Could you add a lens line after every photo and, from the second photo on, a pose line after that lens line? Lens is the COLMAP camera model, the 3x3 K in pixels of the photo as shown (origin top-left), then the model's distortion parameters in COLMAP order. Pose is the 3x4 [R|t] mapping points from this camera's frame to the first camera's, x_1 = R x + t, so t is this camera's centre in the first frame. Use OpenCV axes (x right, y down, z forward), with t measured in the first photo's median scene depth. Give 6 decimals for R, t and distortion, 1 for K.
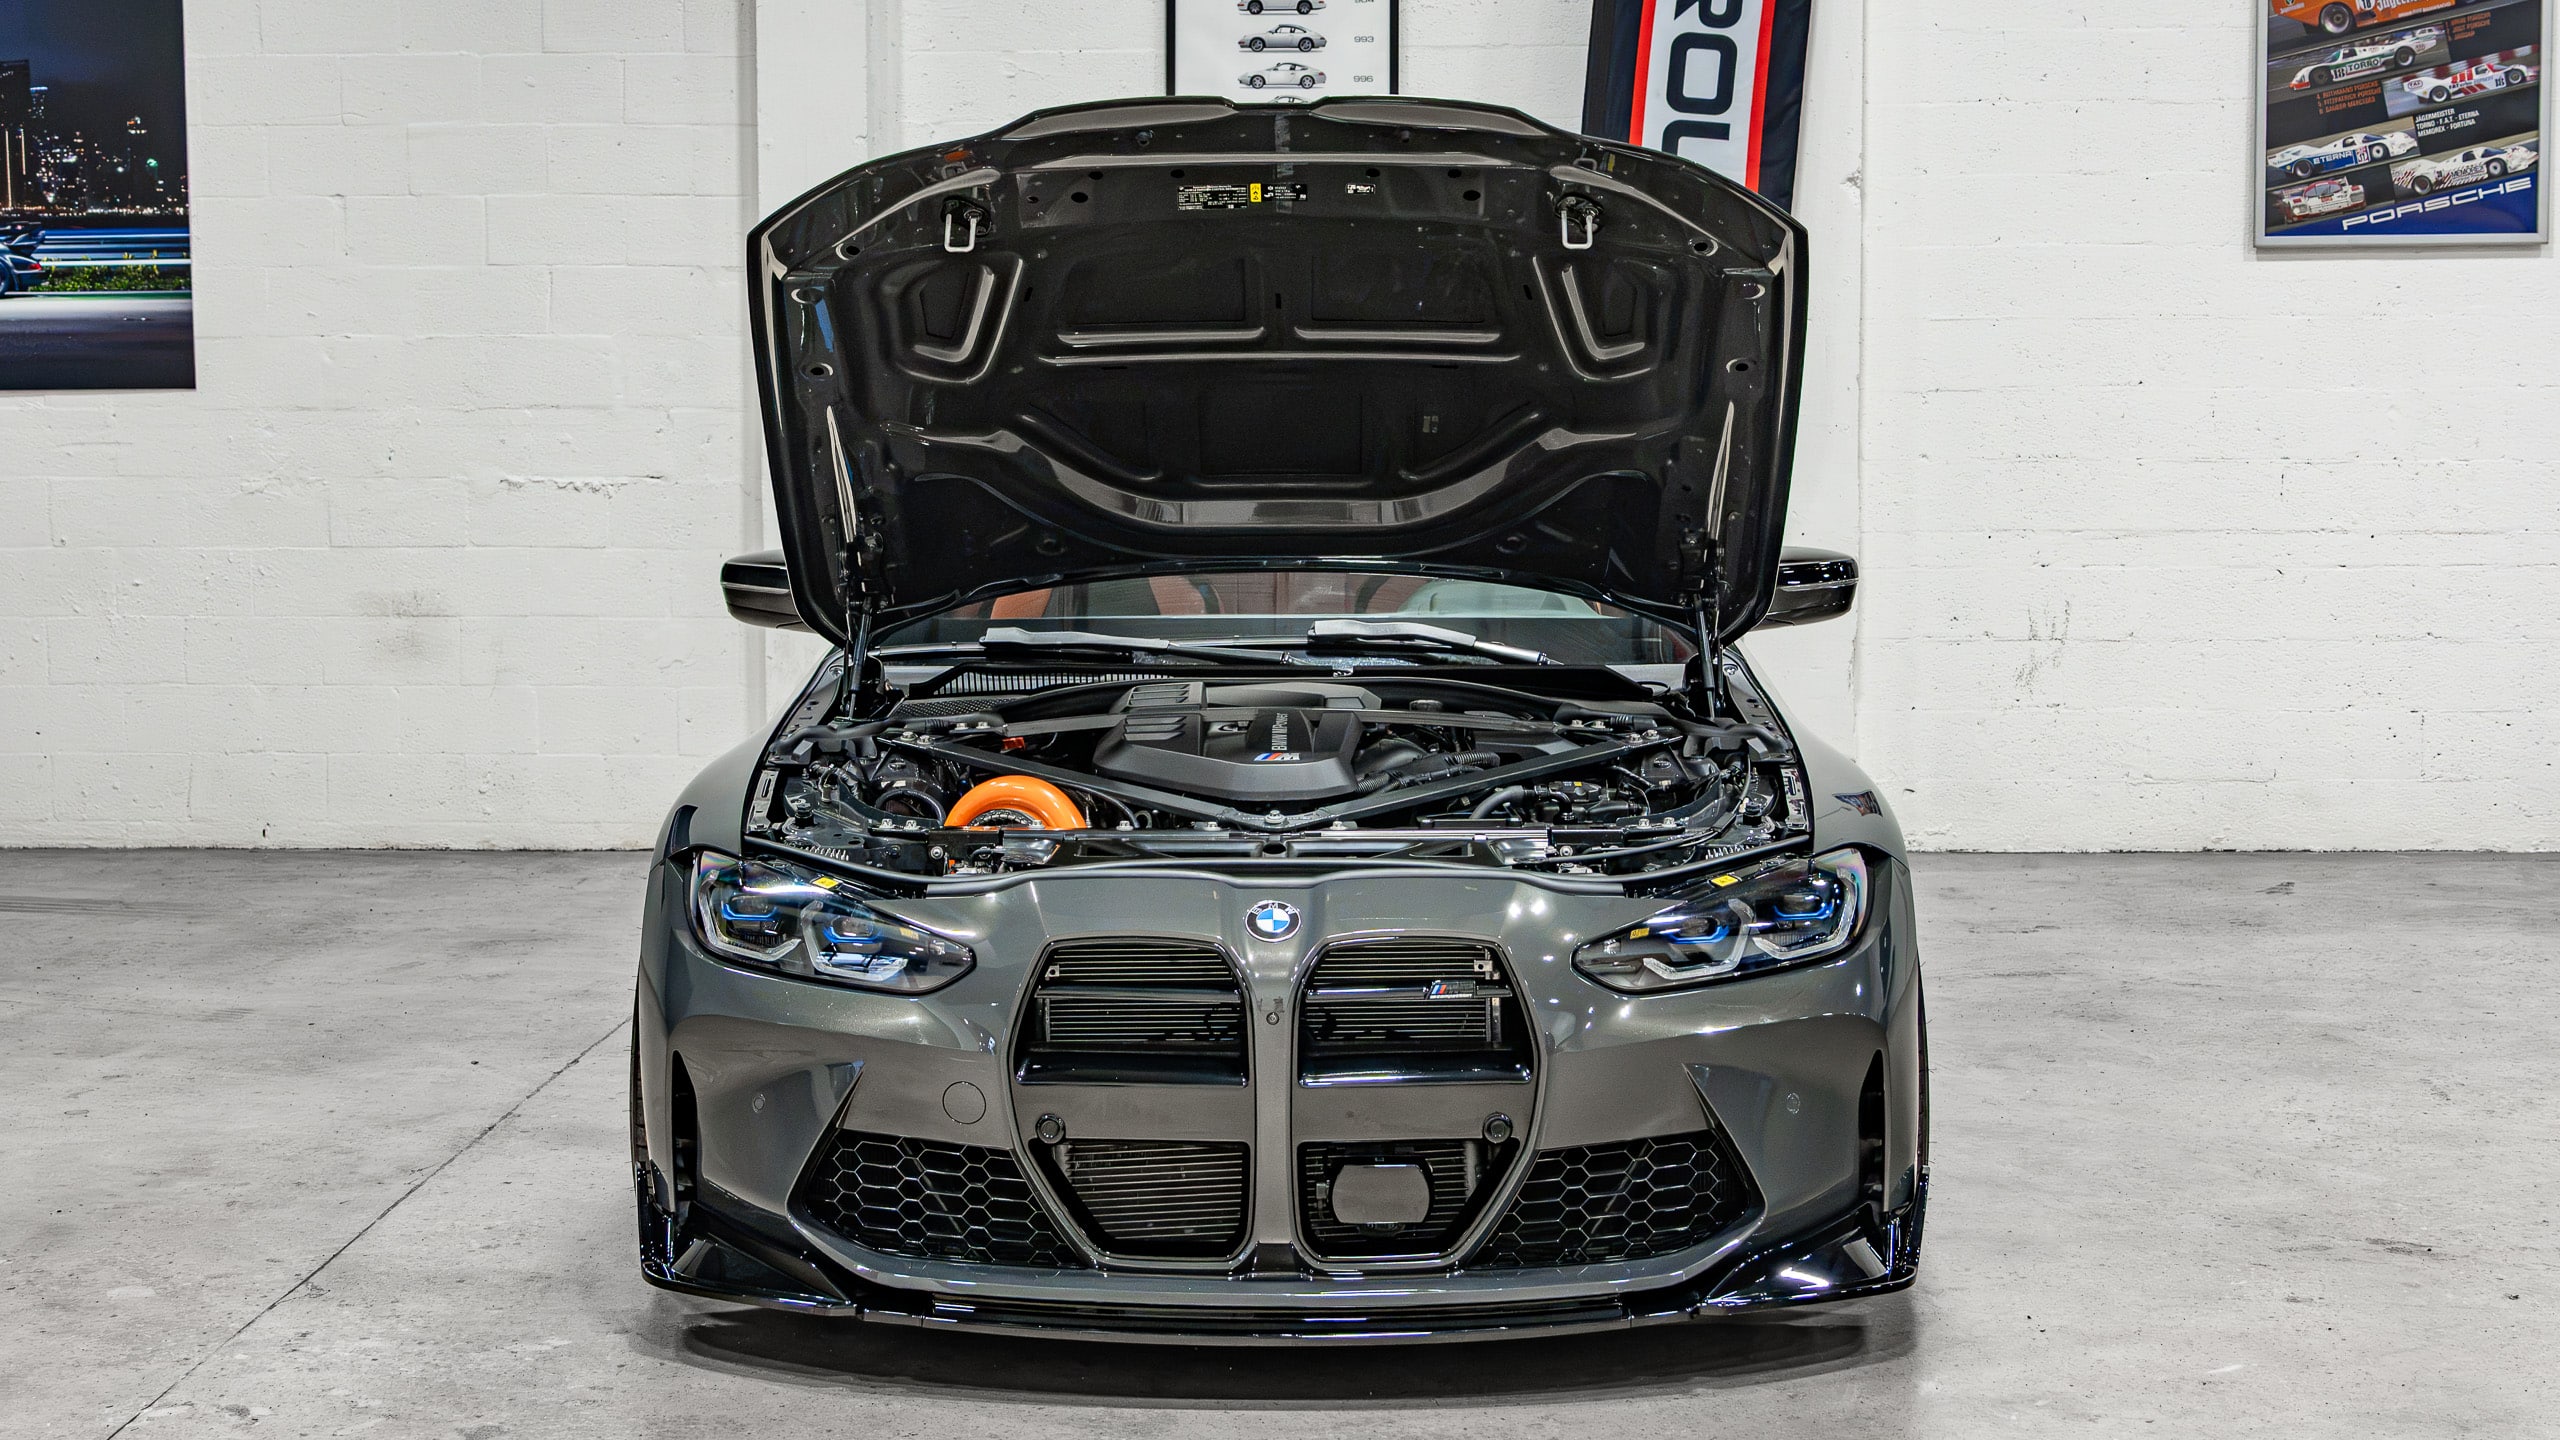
lens RADIAL K [[3834.8, 0, 1220.3], [0, 3834.8, 717.5], [0, 0, 1]] dist [0.007780, 0.000000]
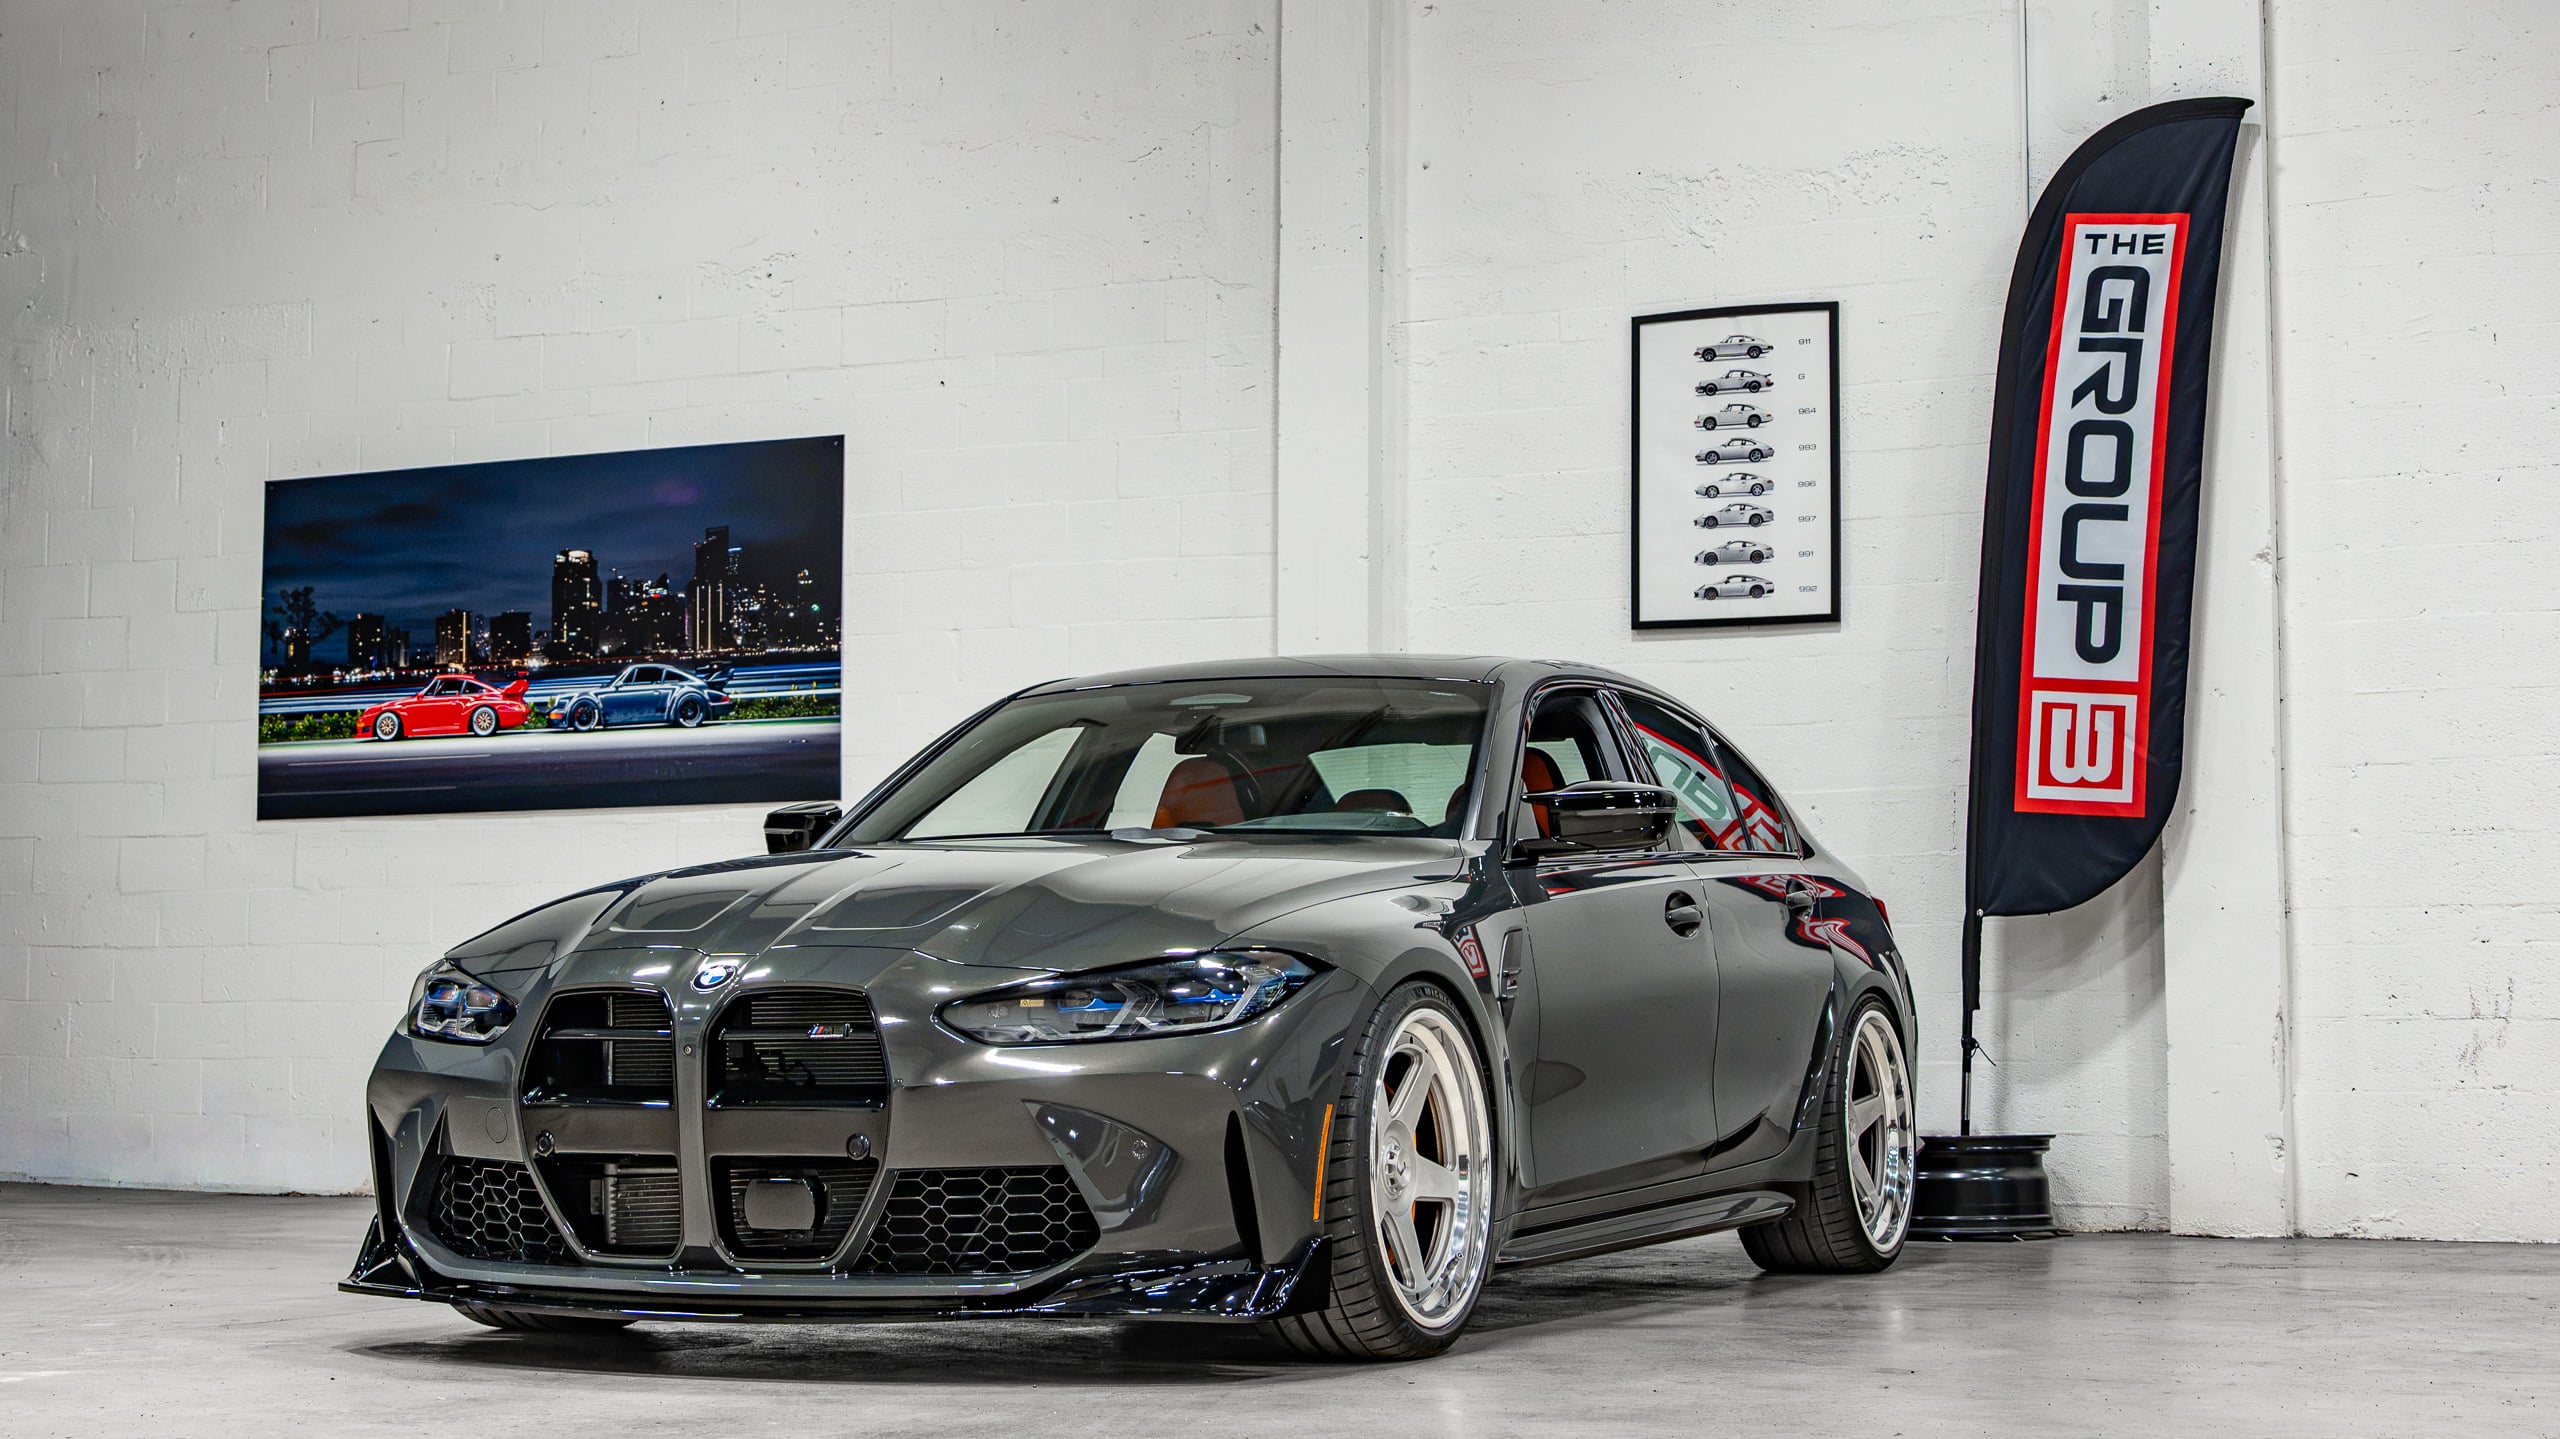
lens RADIAL K [[4047.5, 0, 1274.2], [0, 4047.5, 706.8], [0, 0, 1]] dist [0.011151, 0.000000]
pose [[0.920717, -0.026515, -0.389328, 0.456681], [-0.042162, 0.985089, -0.166798, 0.117446], [0.387946, 0.169989, 0.905871, -0.077499]]
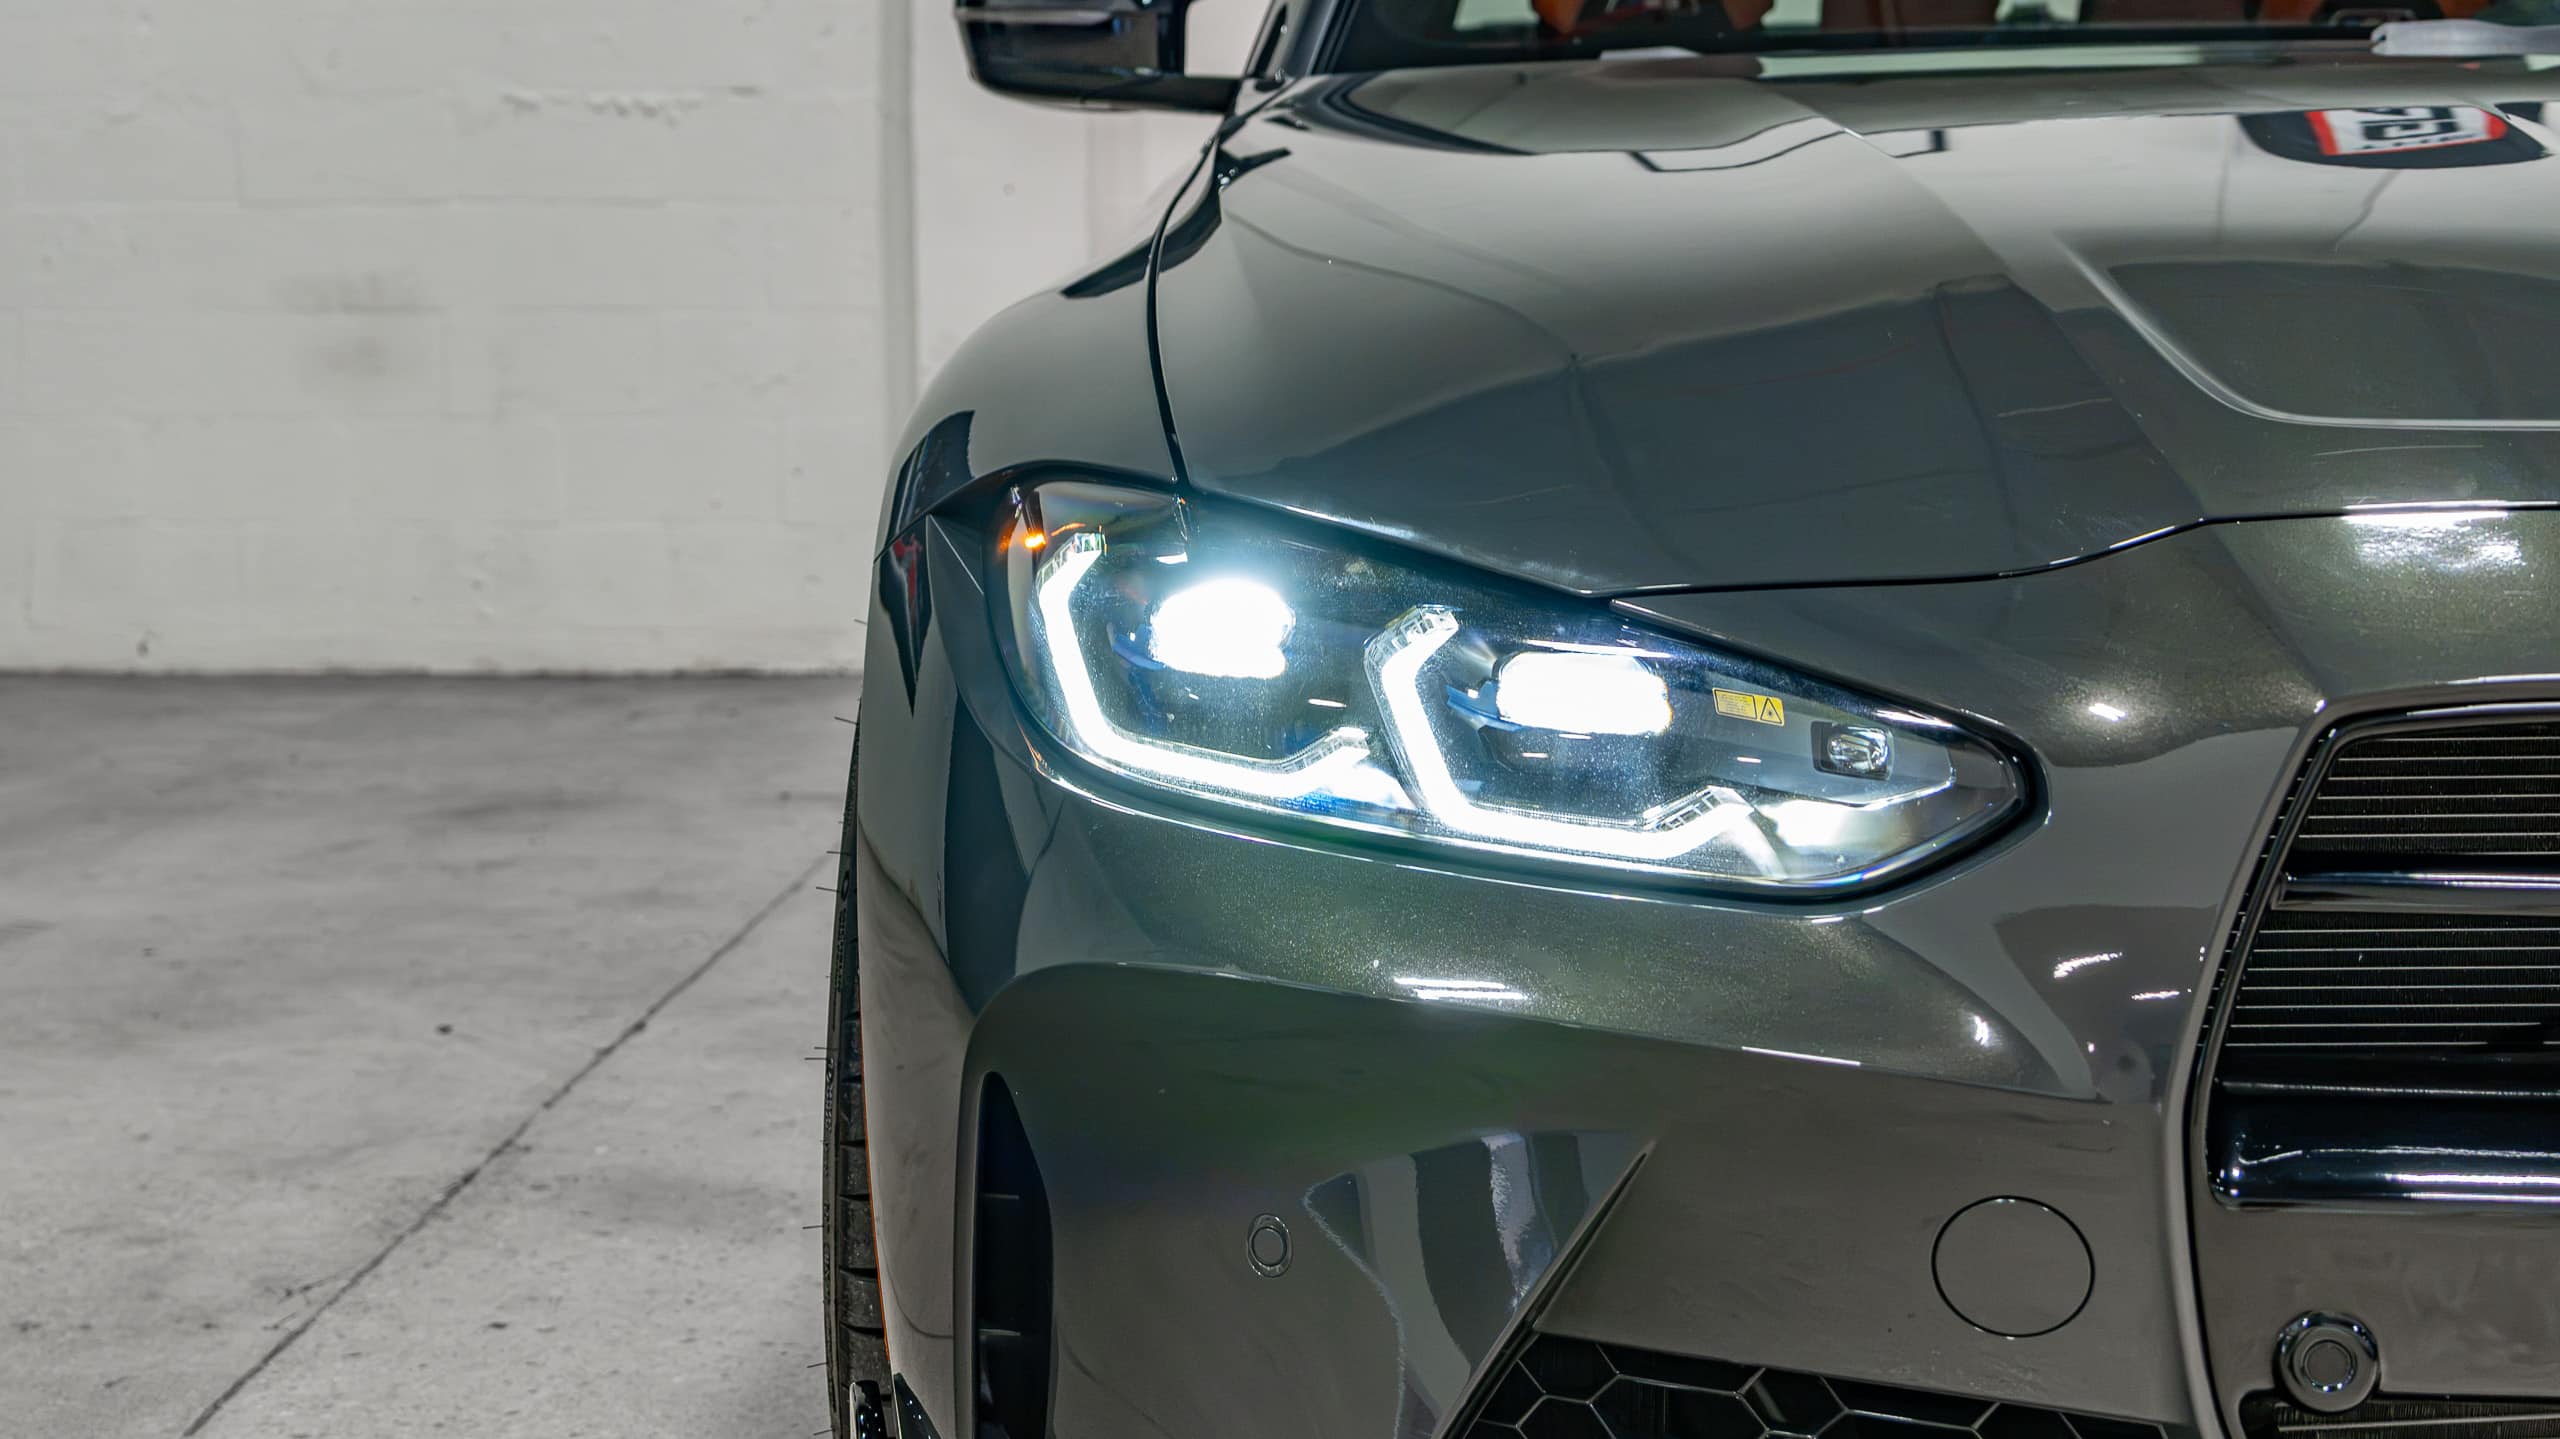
lens RADIAL K [[3973.5, 0, 1243.0], [0, 3973.5, 699.5], [0, 0, 1]] dist [0.002166, 0.000000]
pose [[0.999978, -0.000207, -0.006619, -0.082905], [0.000356, 0.999746, 0.022536, 0.033434], [0.006612, -0.022538, 0.999724, 0.465221]]
